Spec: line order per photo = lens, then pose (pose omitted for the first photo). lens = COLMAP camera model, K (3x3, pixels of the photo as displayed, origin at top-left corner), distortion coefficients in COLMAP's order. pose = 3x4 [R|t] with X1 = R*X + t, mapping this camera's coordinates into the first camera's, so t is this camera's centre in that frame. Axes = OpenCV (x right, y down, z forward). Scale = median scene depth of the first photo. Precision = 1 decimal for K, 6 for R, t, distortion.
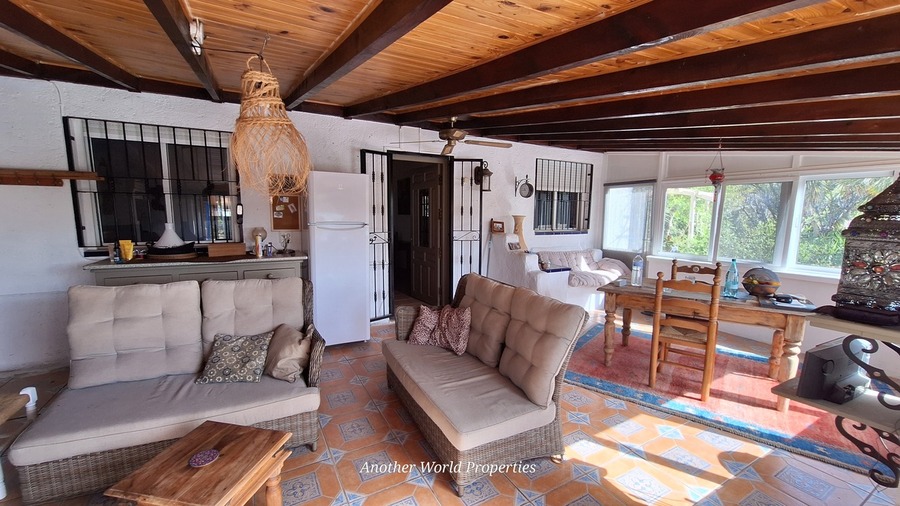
lens RADIAL K [[352.0, 0, 446.7], [0, 352.0, 254.3], [0, 0, 1]] dist [0.000721, 0.000107]
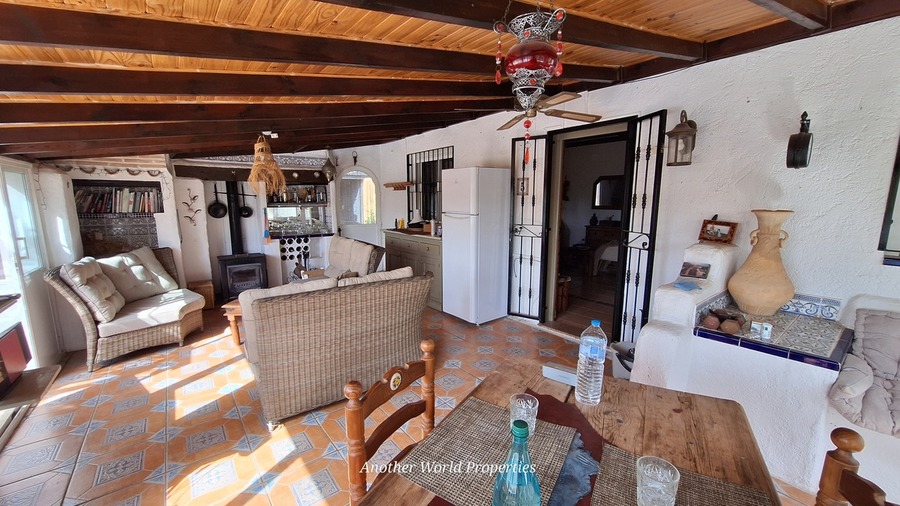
lens RADIAL K [[352.0, 0, 444.8], [0, 352.0, 256.6], [0, 0, 1]] dist [0.000721, 0.000107]
pose [[0.181004, 0.151224, -0.971786, 0.931603], [-0.113289, 0.984736, 0.132138, -0.106060], [0.976936, 0.086175, 0.195374, 0.832478]]
